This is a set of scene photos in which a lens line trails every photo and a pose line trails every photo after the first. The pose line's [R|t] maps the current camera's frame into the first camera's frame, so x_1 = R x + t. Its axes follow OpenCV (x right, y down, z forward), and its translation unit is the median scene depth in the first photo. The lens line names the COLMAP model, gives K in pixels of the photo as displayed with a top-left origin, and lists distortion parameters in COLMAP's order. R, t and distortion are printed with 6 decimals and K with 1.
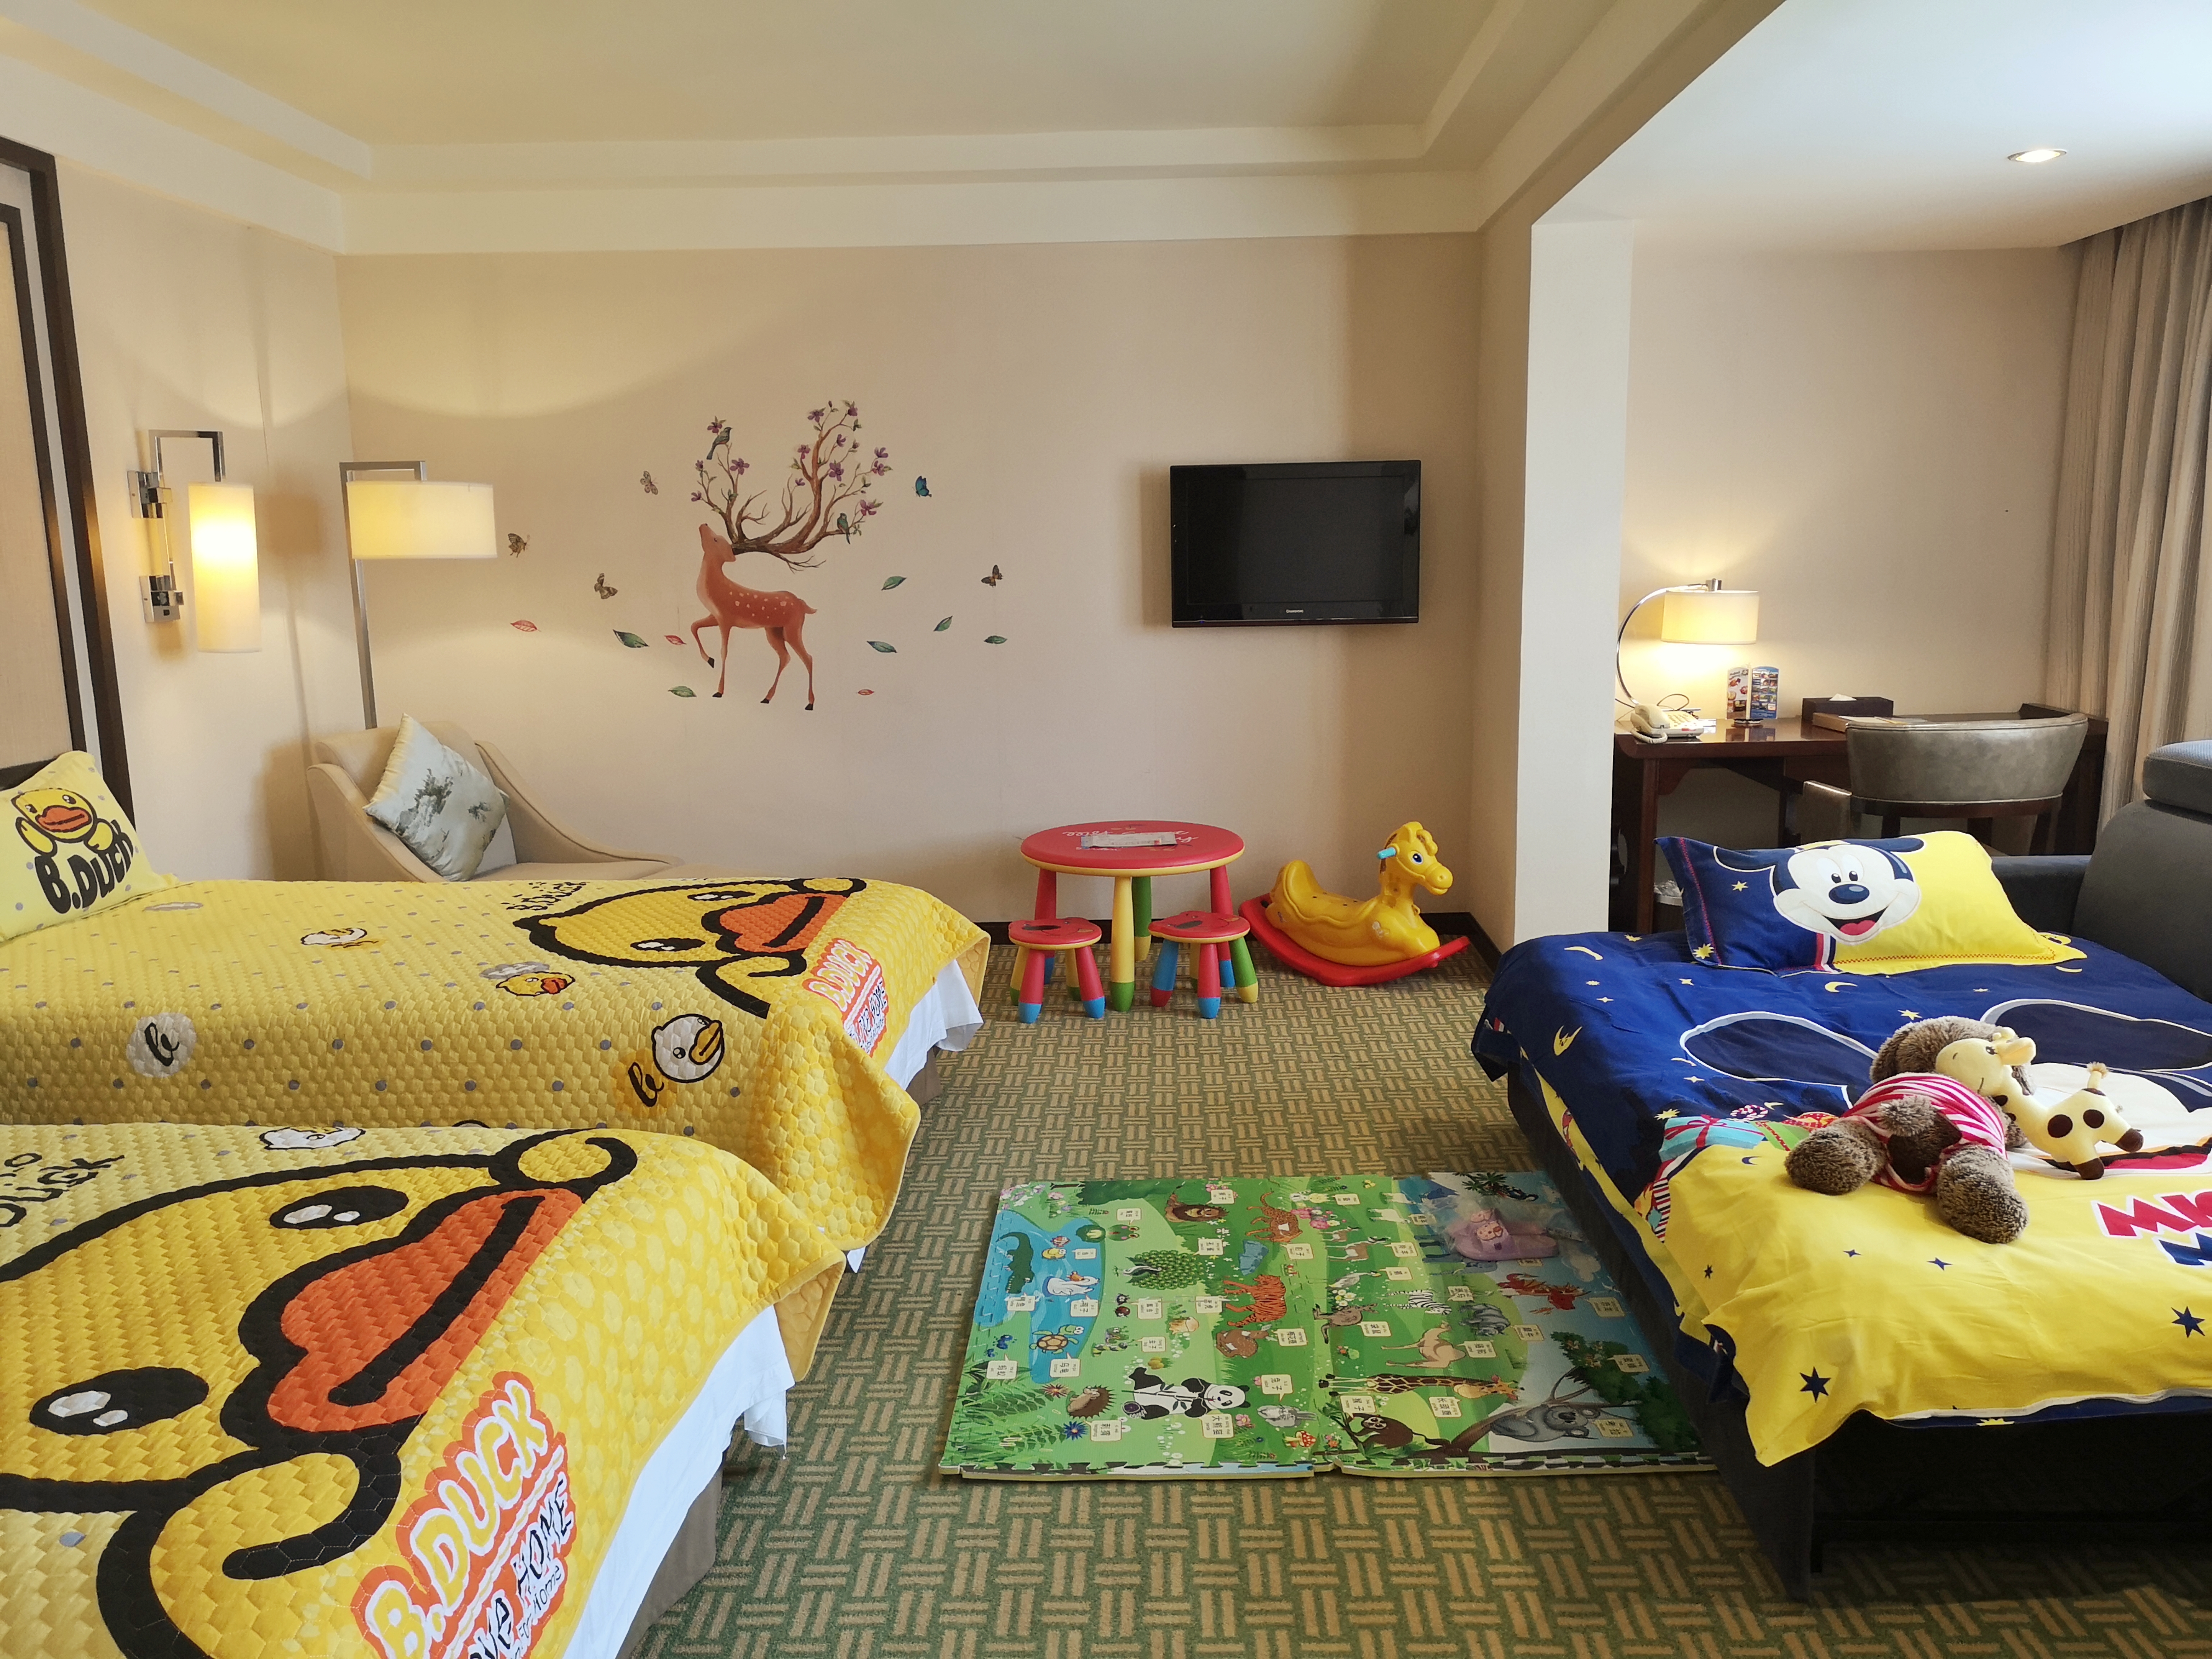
lens RADIAL K [[1910.0, 0, 1107.4], [0, 1910.0, 874.3], [0, 0, 1]] dist [0.043320, -0.013515]
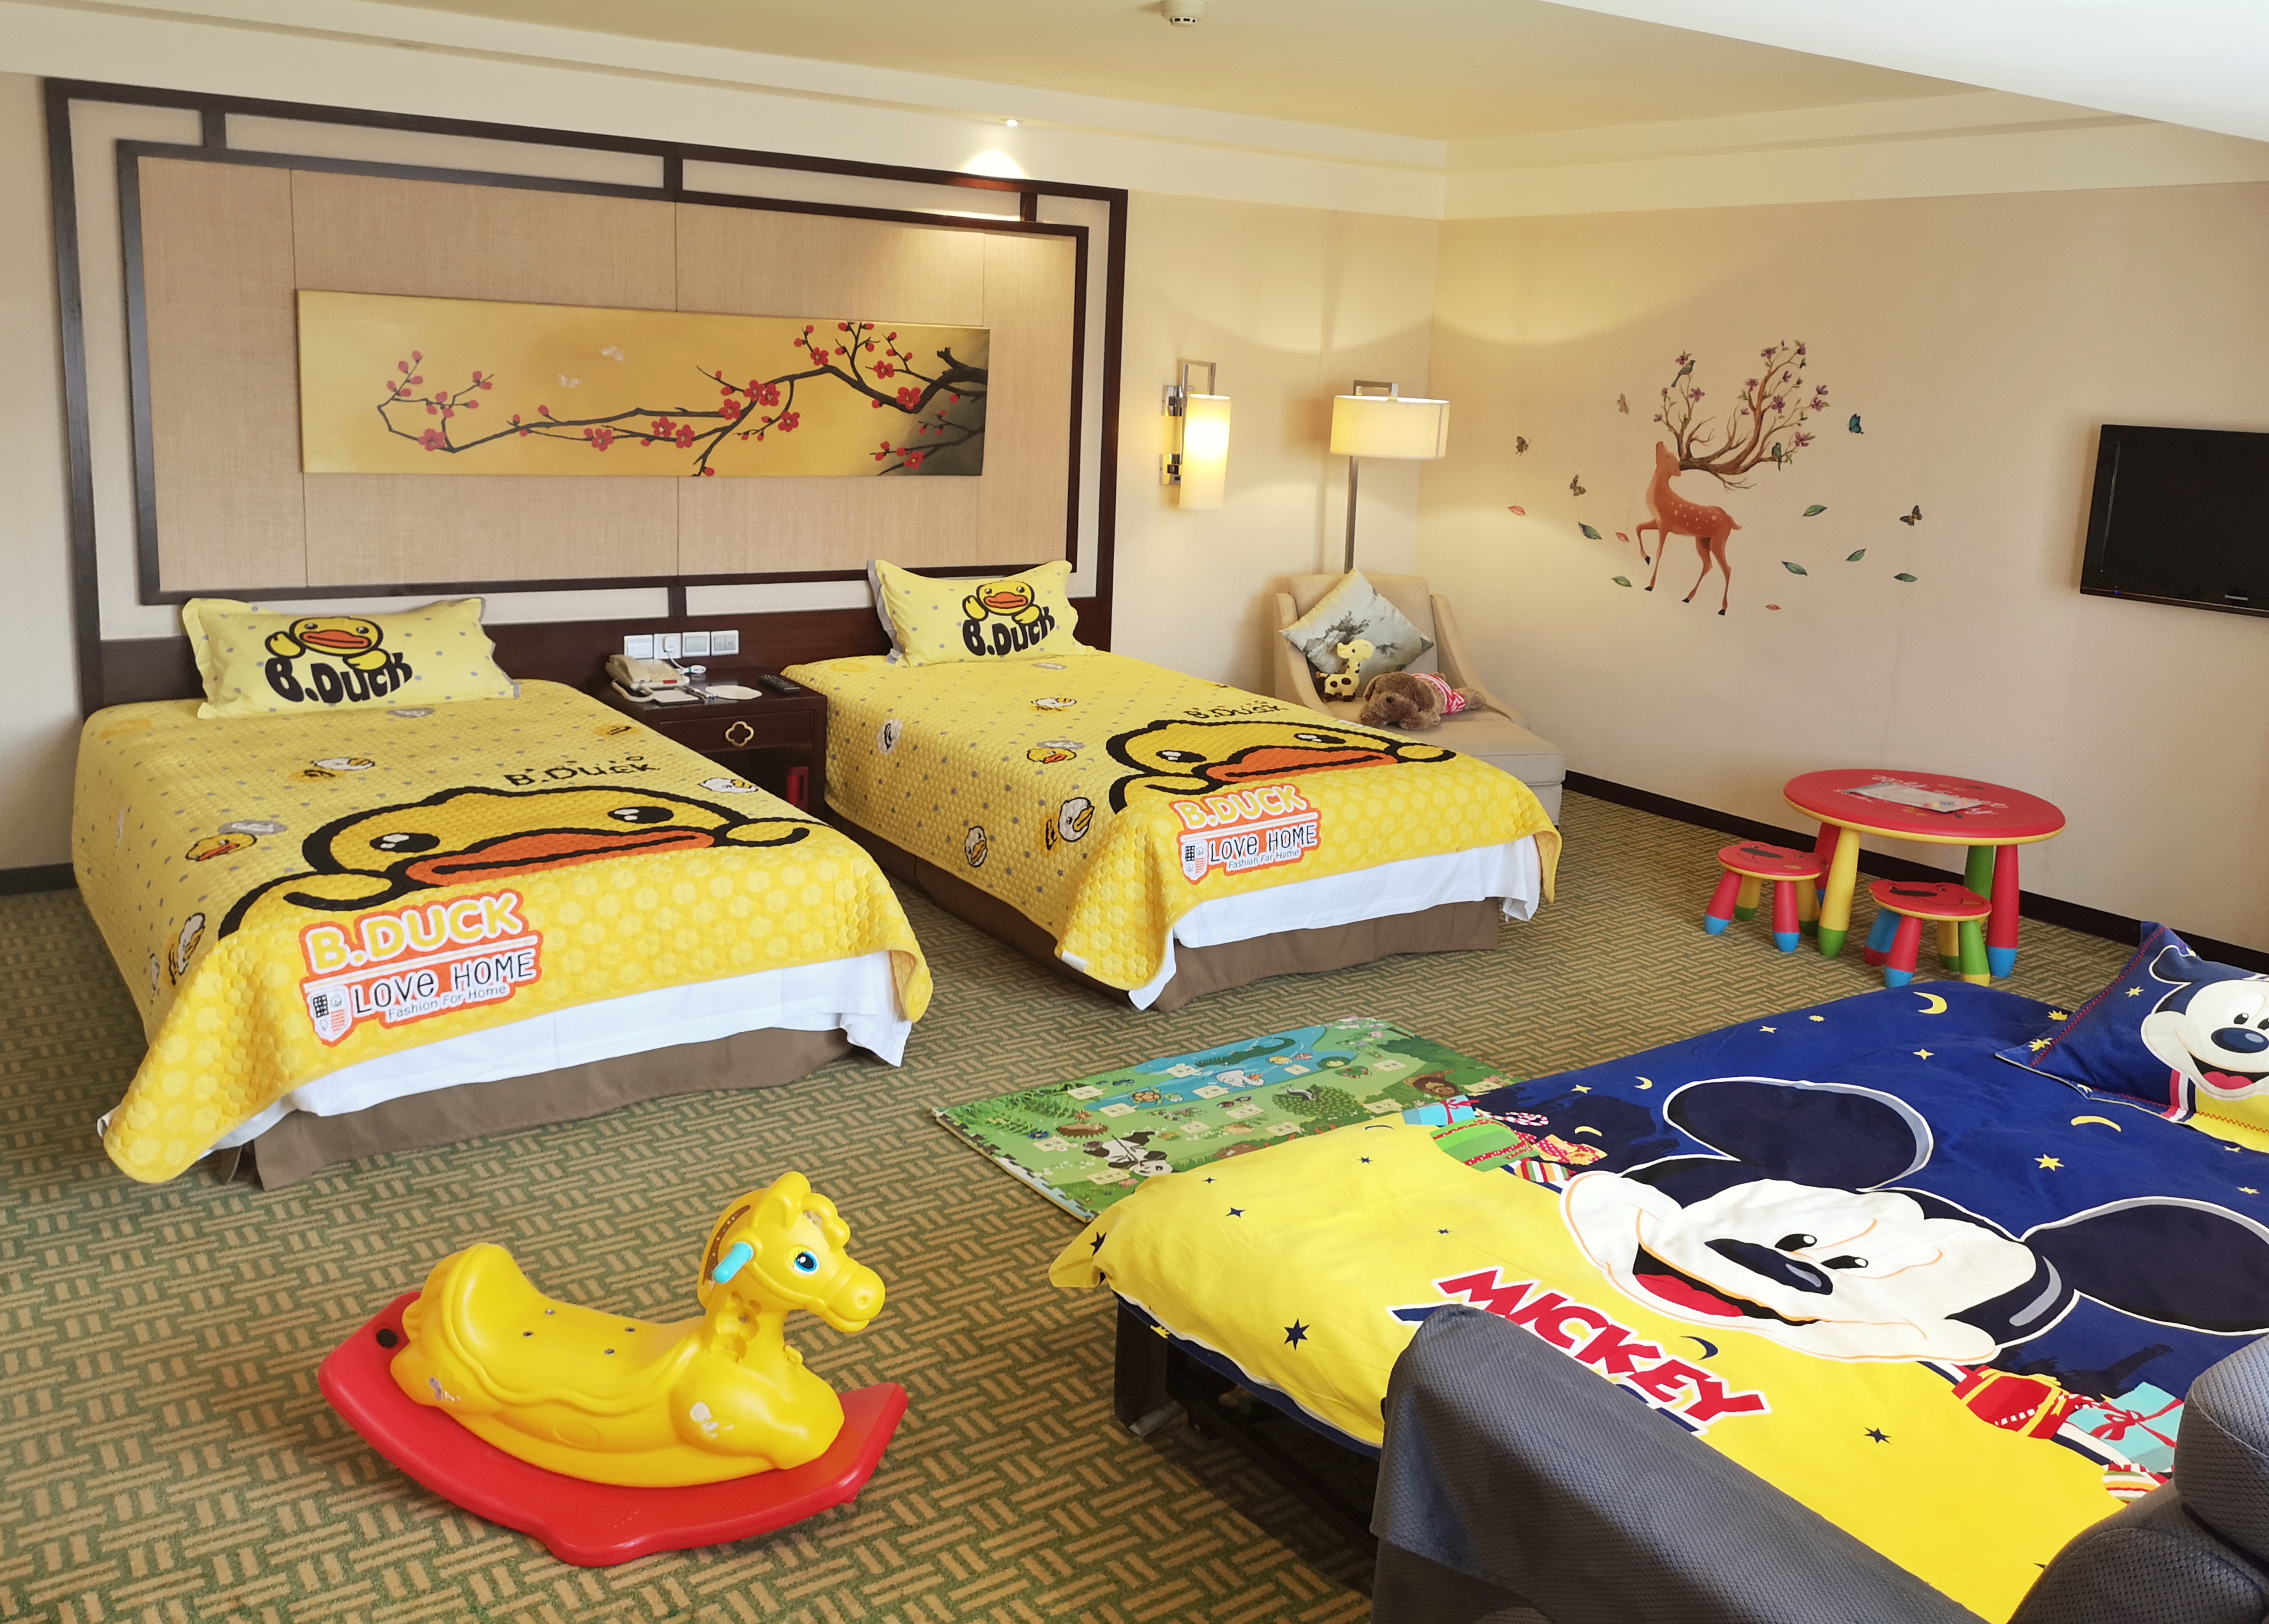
lens RADIAL K [[1824.8, 0, 1134.5], [0, 1824.8, 651.3], [0, 0, 1]] dist [0.005208, -0.002085]
pose [[0.580353, 0.182074, -0.793750, 0.500477], [-0.193430, 0.977612, 0.082822, -0.089312], [0.791059, 0.105469, 0.602579, 0.101478]]
